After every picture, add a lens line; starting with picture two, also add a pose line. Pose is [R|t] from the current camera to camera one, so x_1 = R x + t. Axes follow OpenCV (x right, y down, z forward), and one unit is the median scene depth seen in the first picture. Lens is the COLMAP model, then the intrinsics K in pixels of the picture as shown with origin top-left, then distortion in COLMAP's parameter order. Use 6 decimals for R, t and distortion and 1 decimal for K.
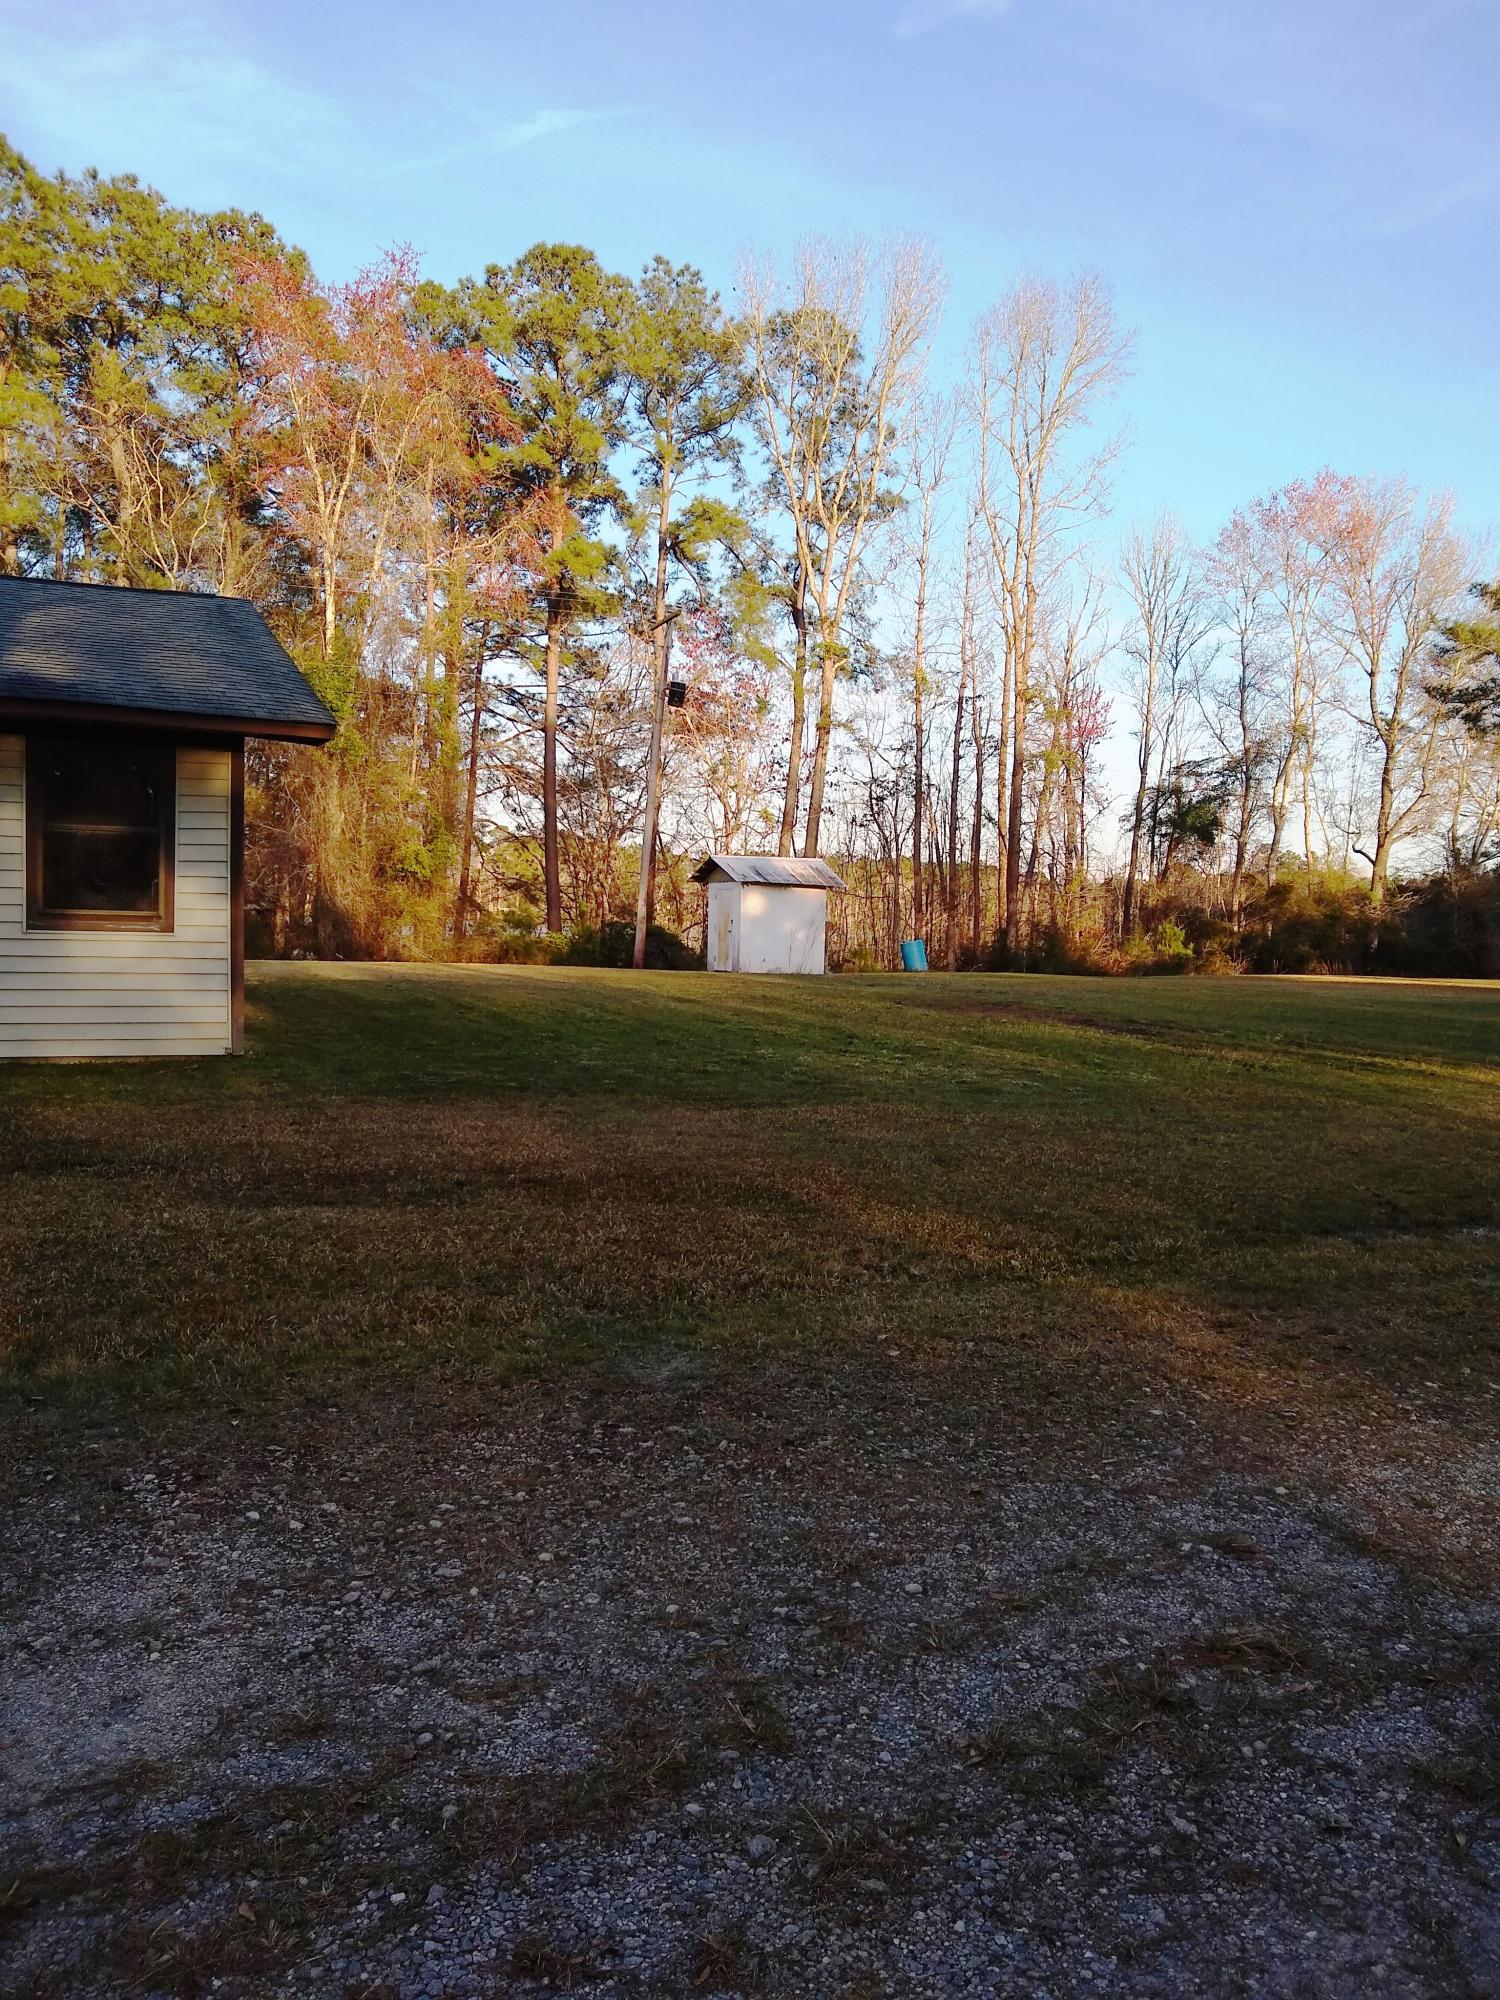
lens RADIAL K [[1553.7, 0, 715.3], [0, 1553.7, 1005.4], [0, 0, 1]] dist [-0.021754, 0.006005]
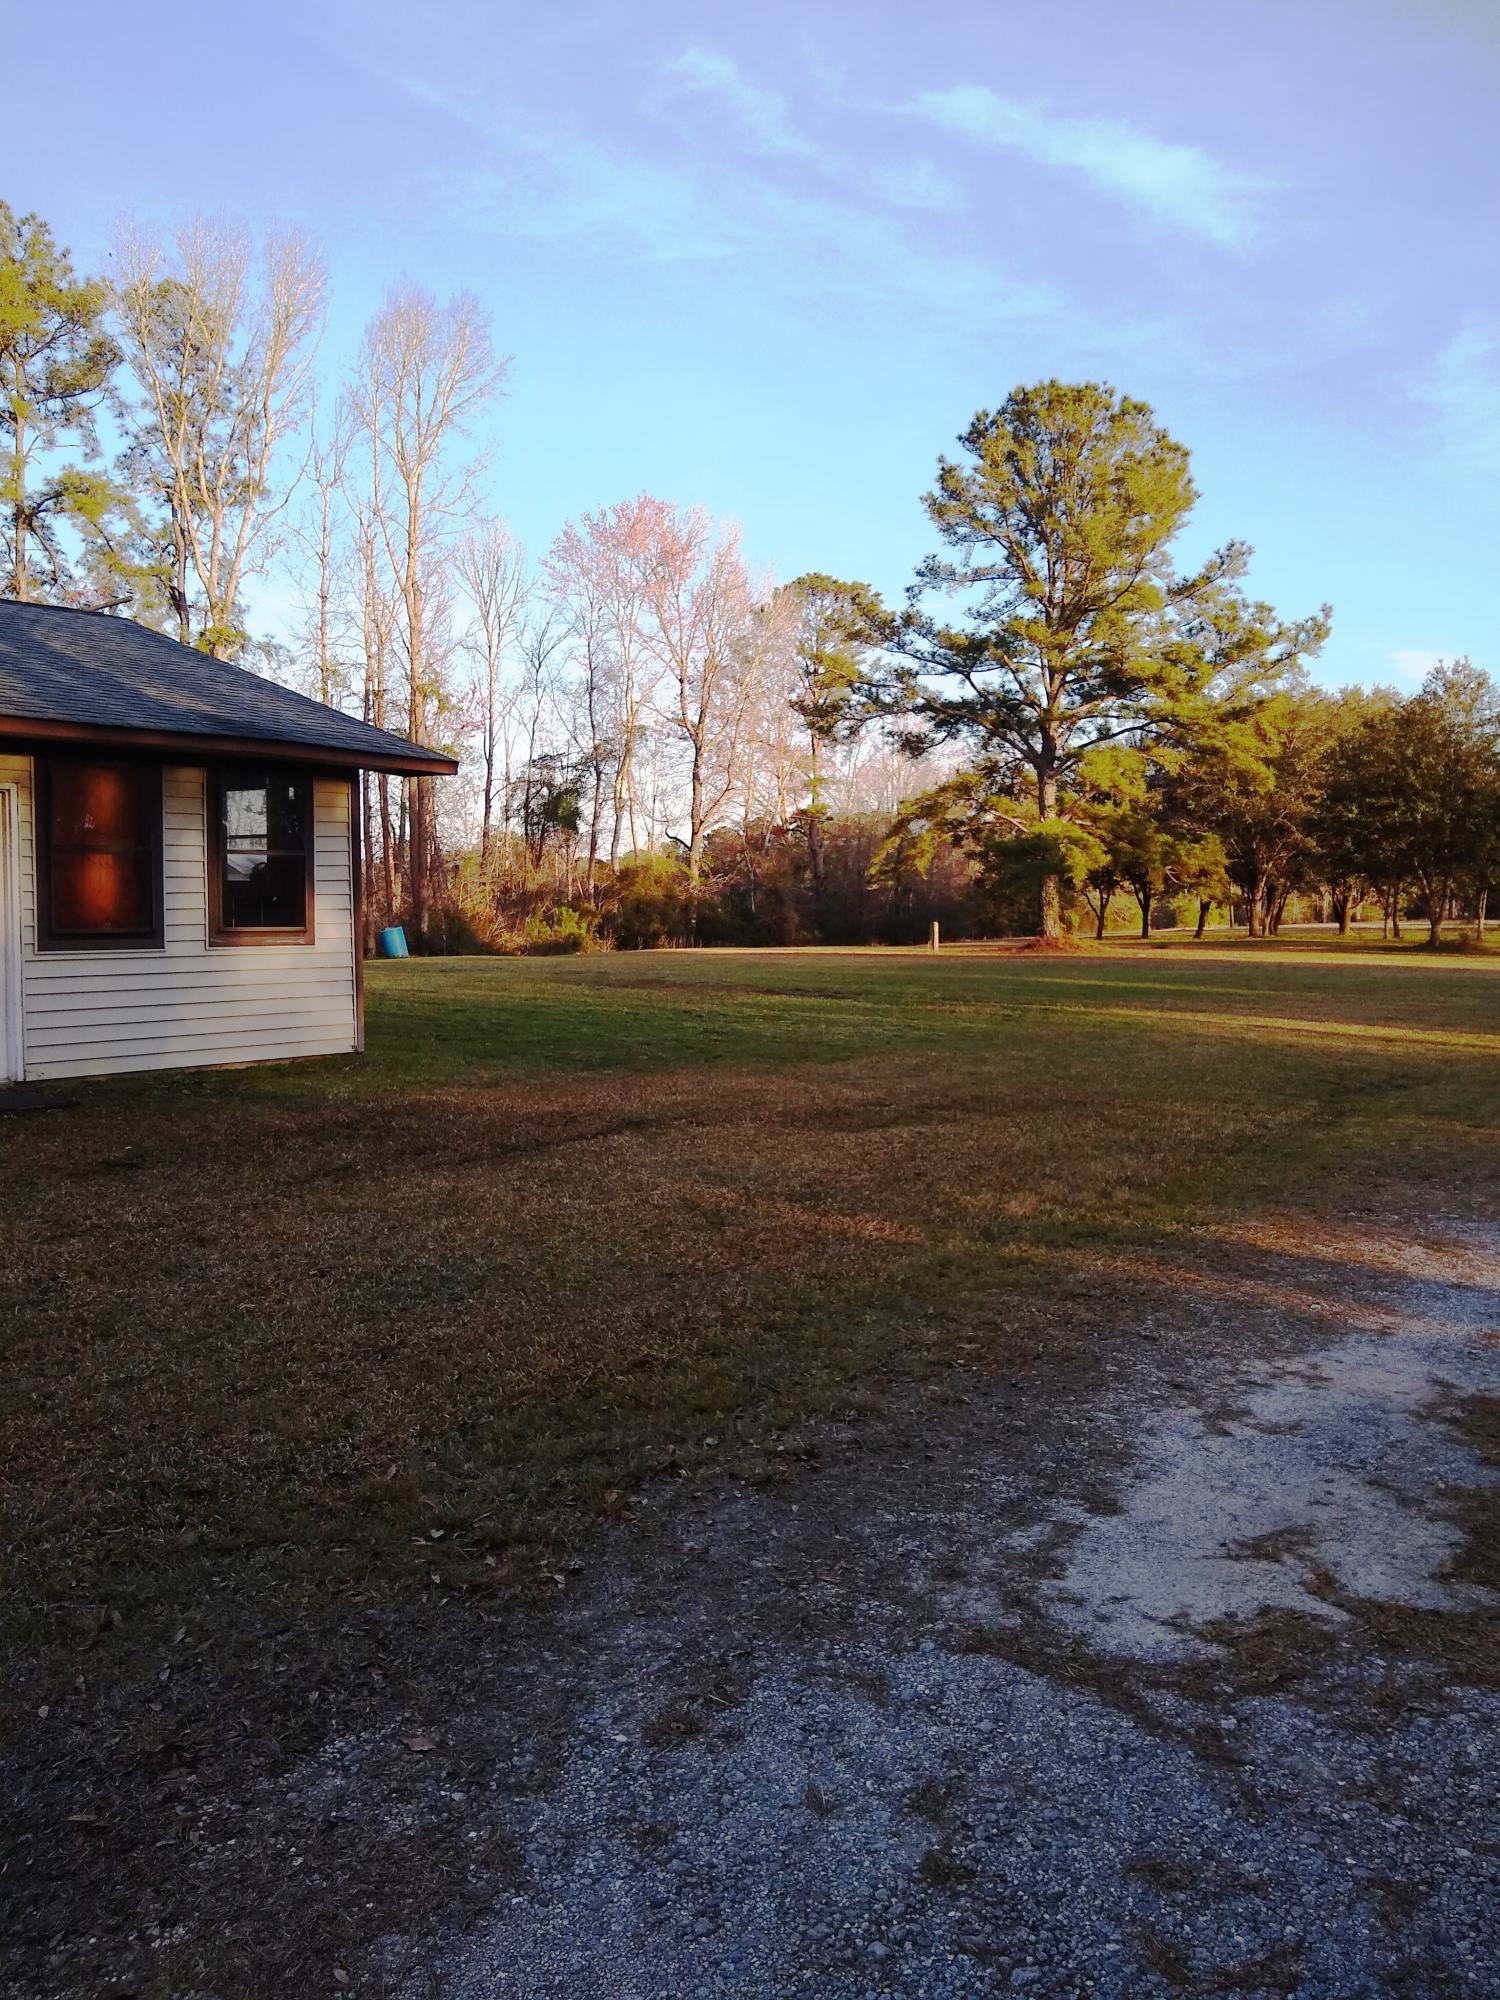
lens RADIAL K [[1553.7, 0, 715.3], [0, 1553.7, 1005.4], [0, 0, 1]] dist [-0.021754, 0.006005]
pose [[0.890203, -0.048260, 0.453001, -0.095391], [0.042950, 0.998835, 0.022008, -0.002509], [-0.453536, -0.000135, 0.891238, -0.019705]]
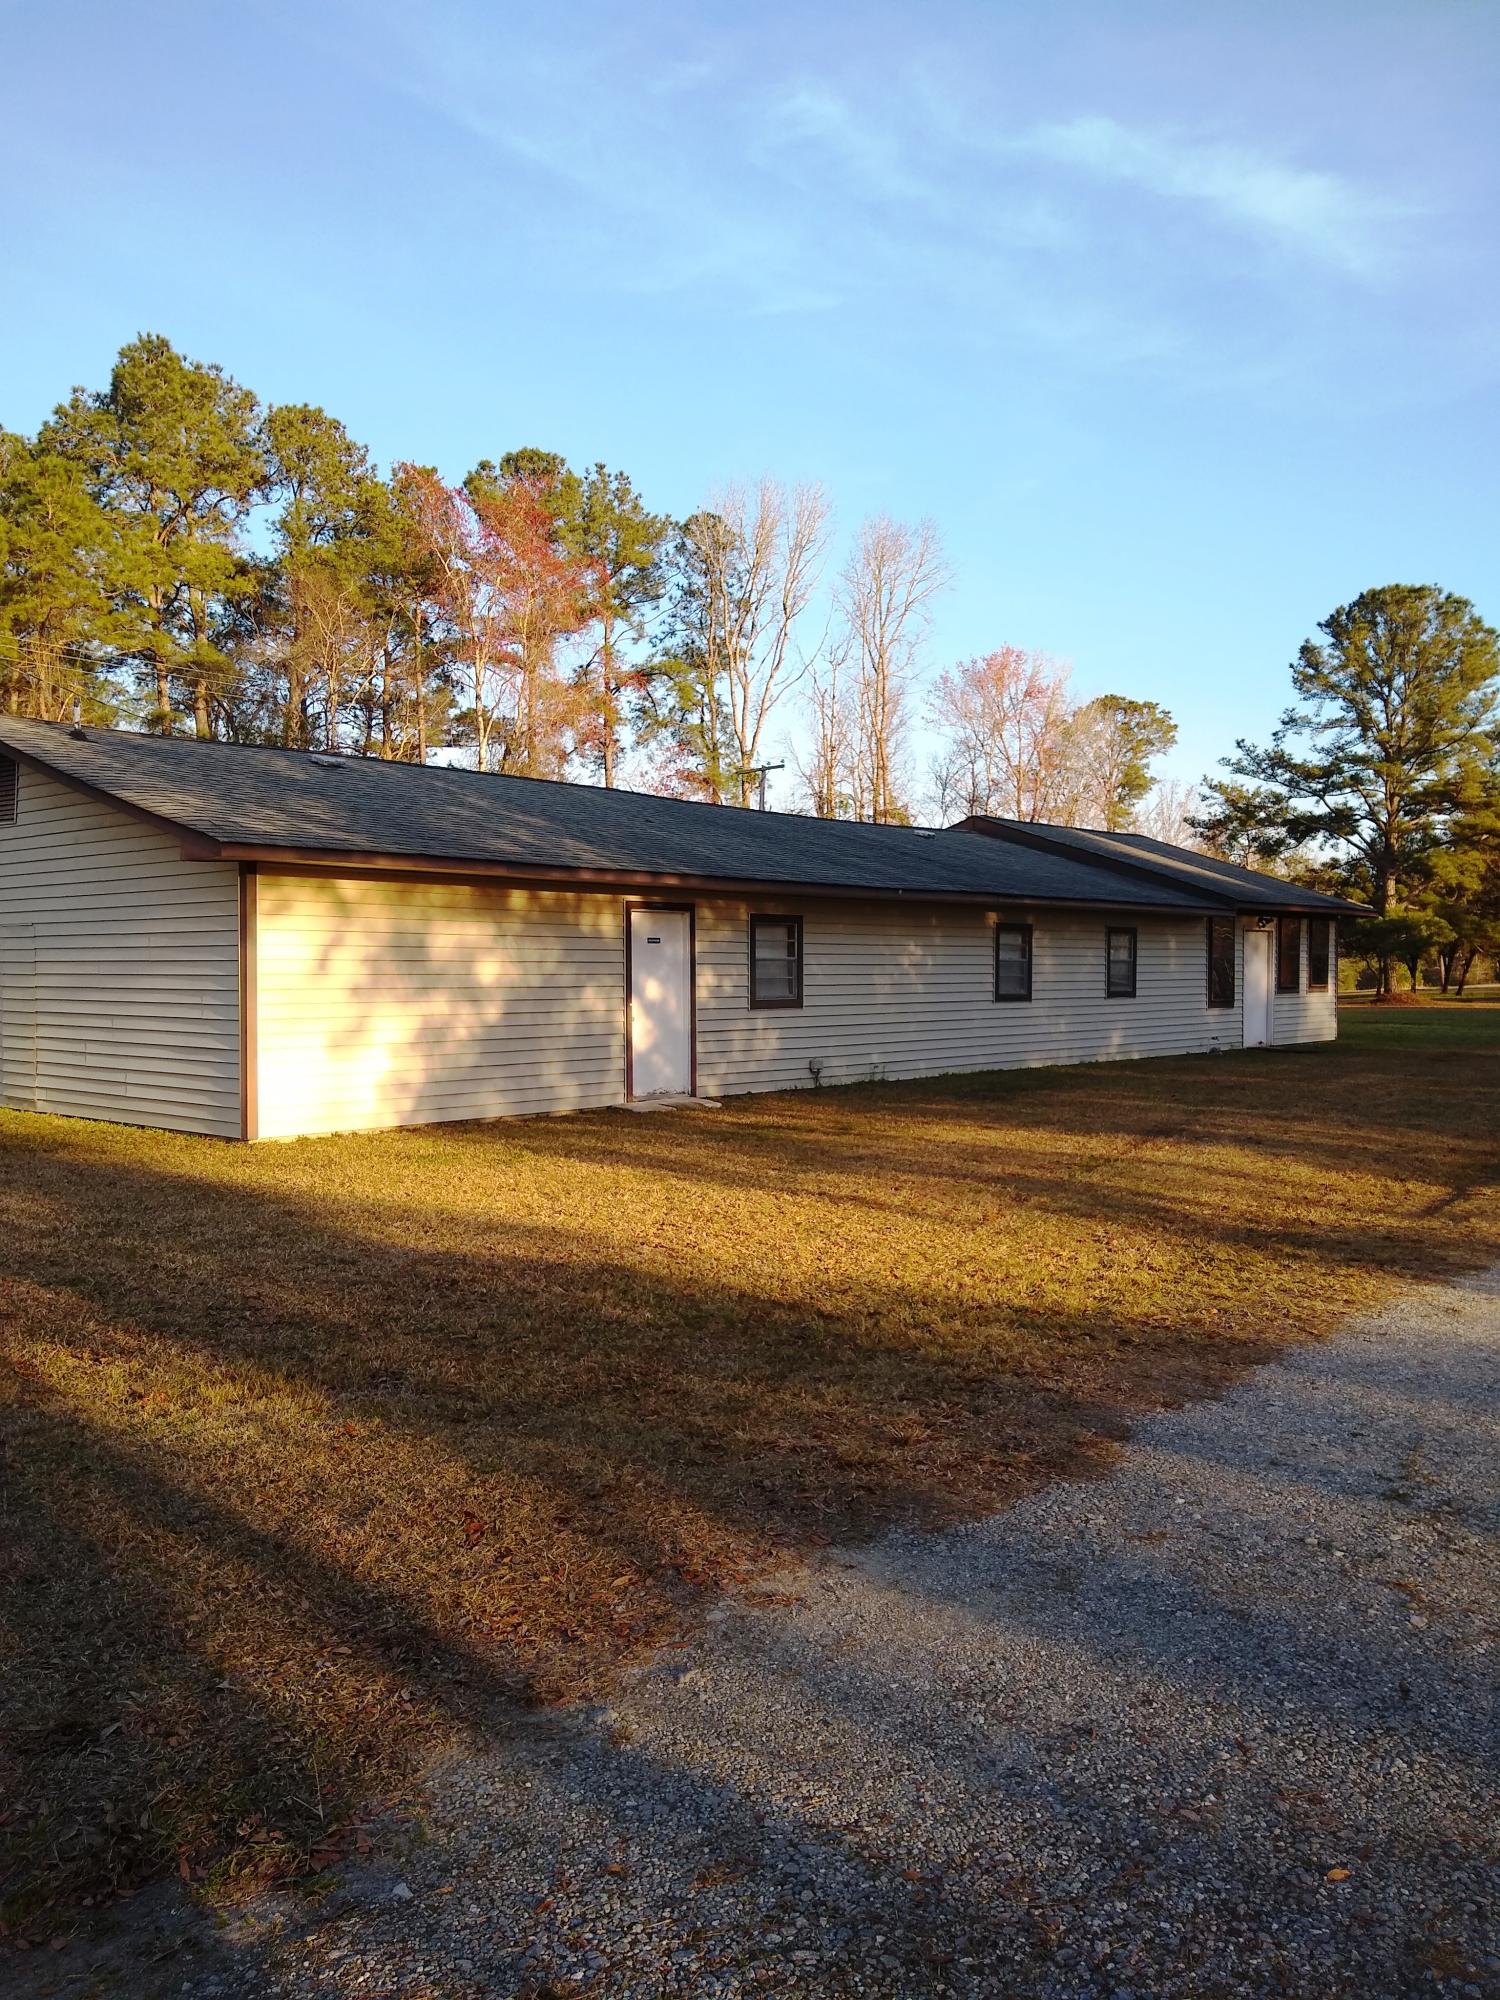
lens RADIAL K [[1579.4, 0, 750.0], [0, 1579.4, 1000.0], [0, 0, 1]] dist [0.064174, 0.003652]
pose [[0.912062, -0.034865, 0.408566, -0.468916], [0.048362, 0.998571, -0.022749, -0.004758], [-0.407189, 0.040508, 0.912445, -0.228732]]
